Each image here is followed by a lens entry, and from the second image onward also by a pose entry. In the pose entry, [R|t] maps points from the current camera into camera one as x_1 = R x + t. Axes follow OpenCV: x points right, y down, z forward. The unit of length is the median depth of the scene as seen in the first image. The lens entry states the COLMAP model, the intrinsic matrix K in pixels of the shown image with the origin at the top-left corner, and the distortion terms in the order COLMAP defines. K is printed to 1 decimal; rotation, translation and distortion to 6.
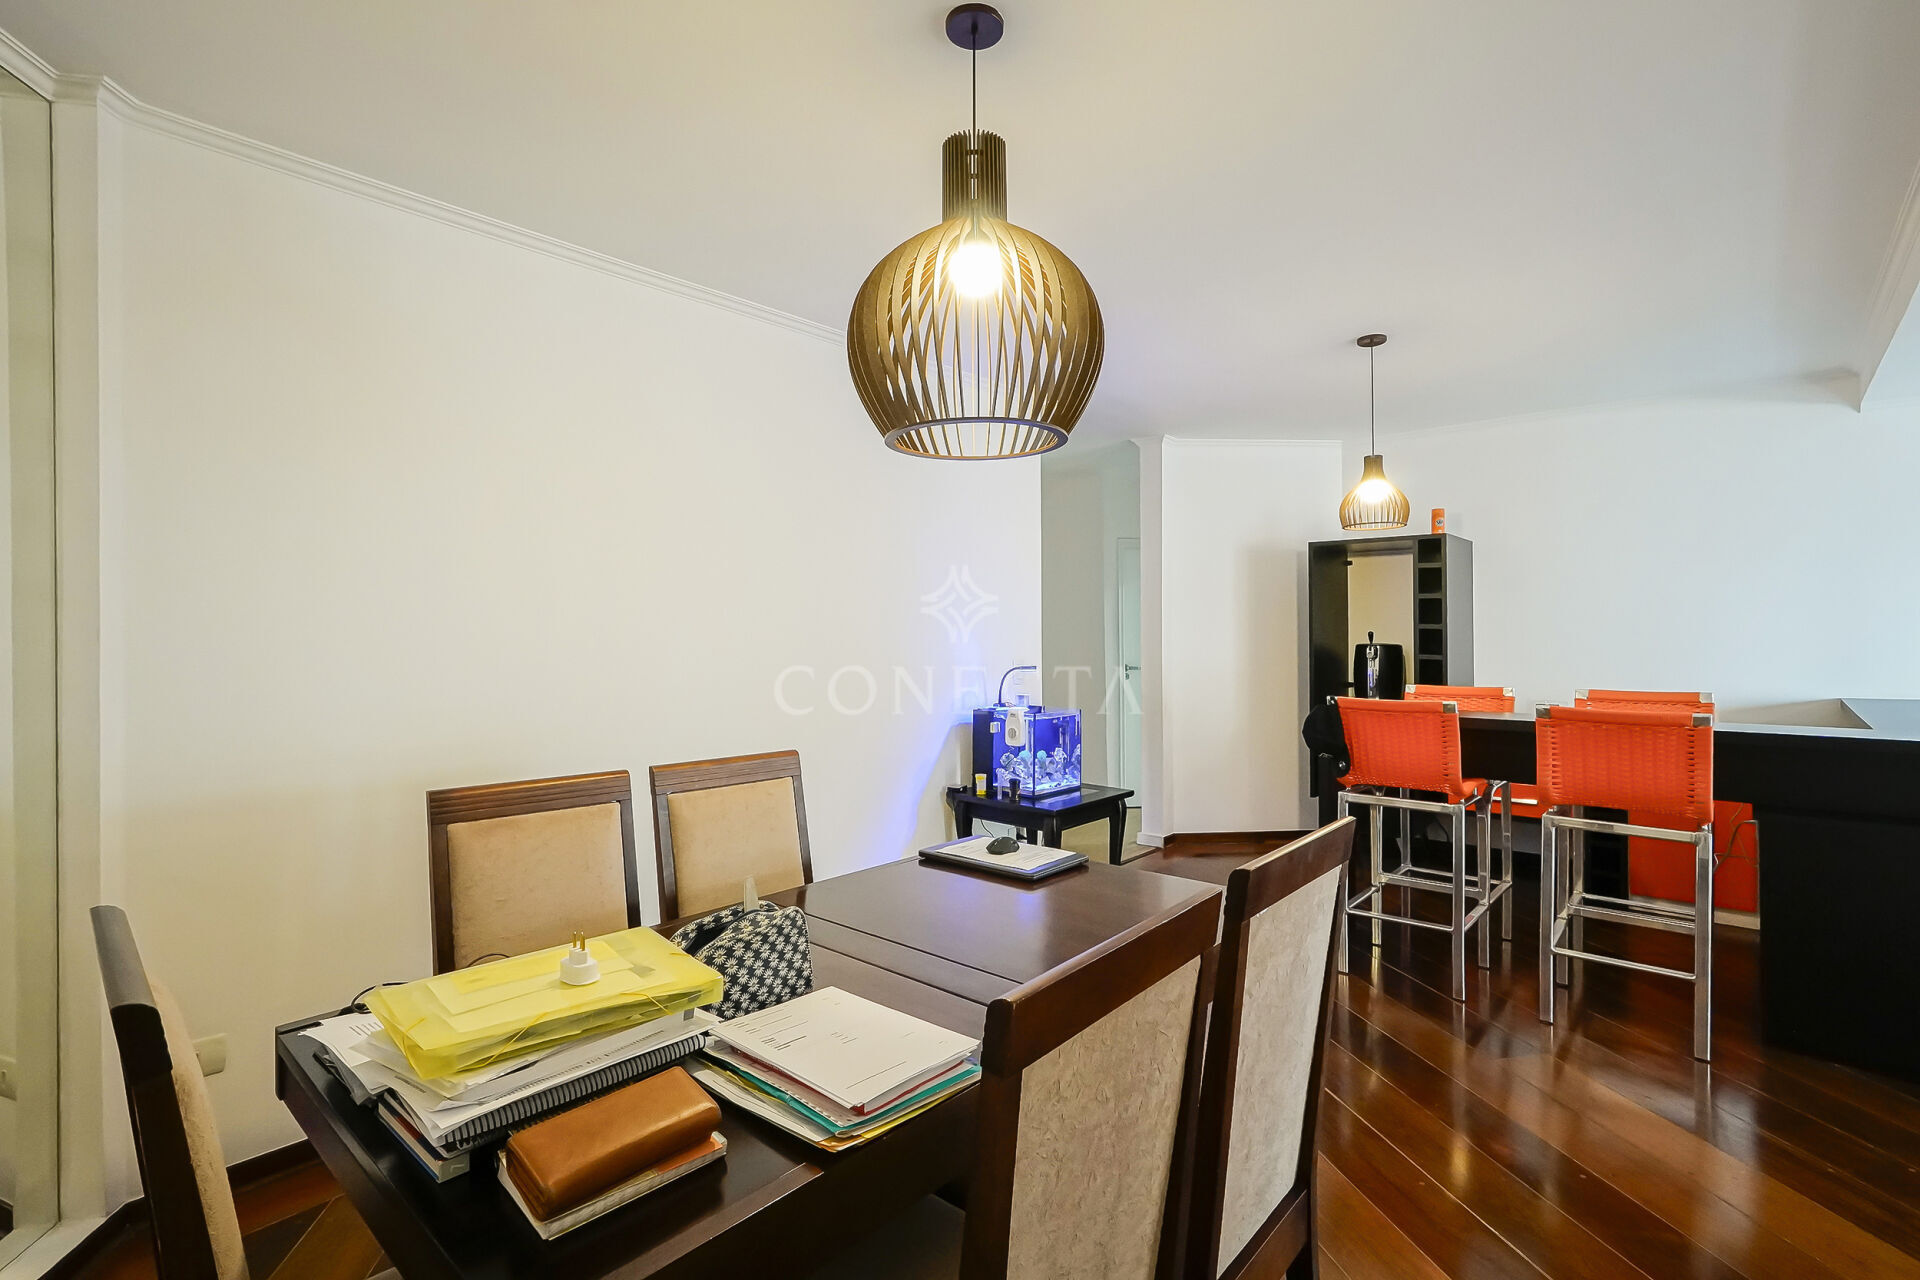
lens RADIAL K [[899.4, 0, 951.3], [0, 899.4, 638.7], [0, 0, 1]] dist [-0.018630, 0.007555]
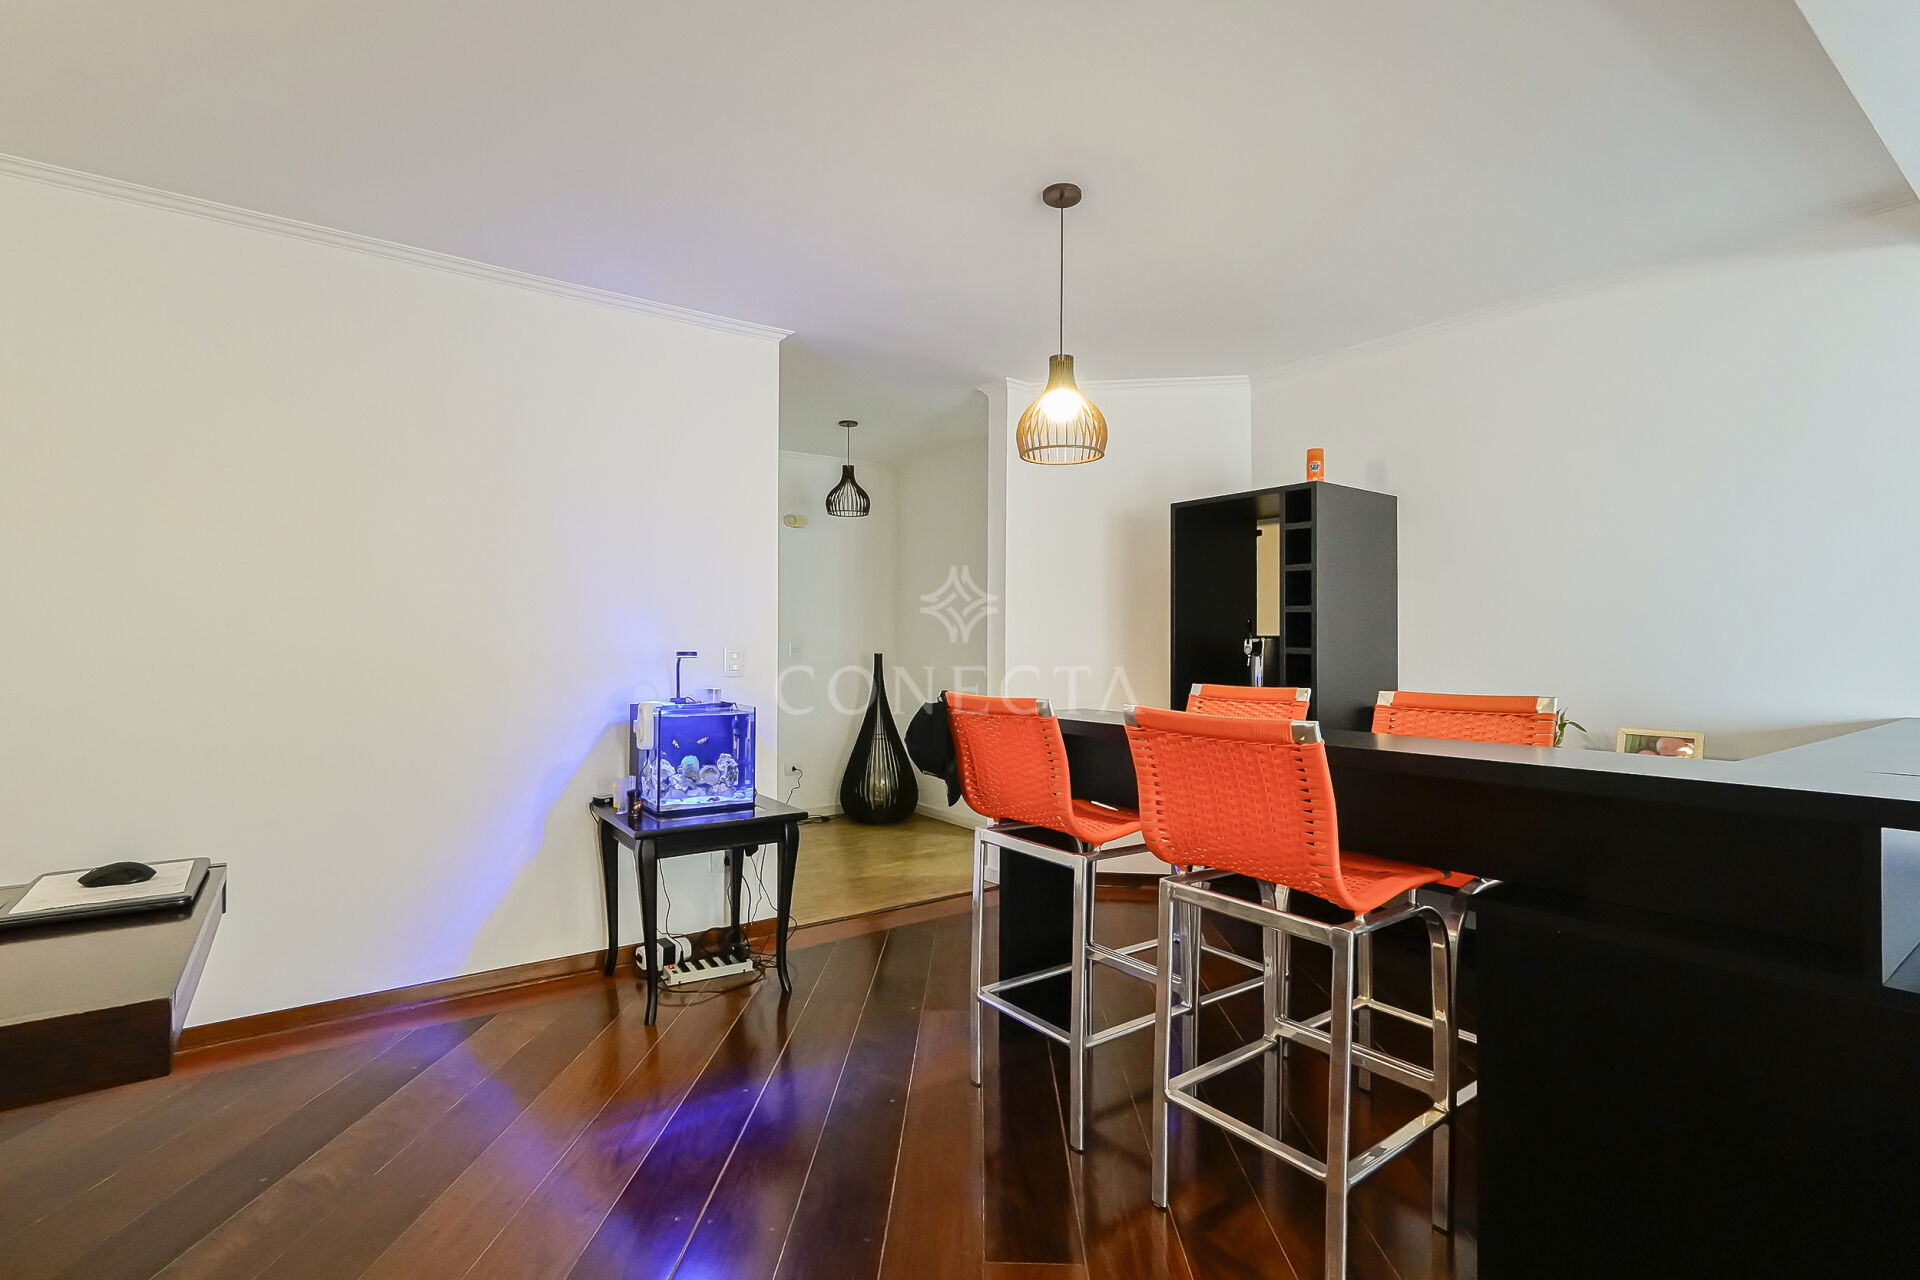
lens RADIAL K [[899.4, 0, 964.1], [0, 899.4, 648.6], [0, 0, 1]] dist [-0.018630, 0.007555]
pose [[0.978054, 0.008920, -0.208161, 0.497937], [-0.009305, 0.999956, -0.000873, 0.026653], [0.208144, 0.002791, 0.978094, 0.262506]]
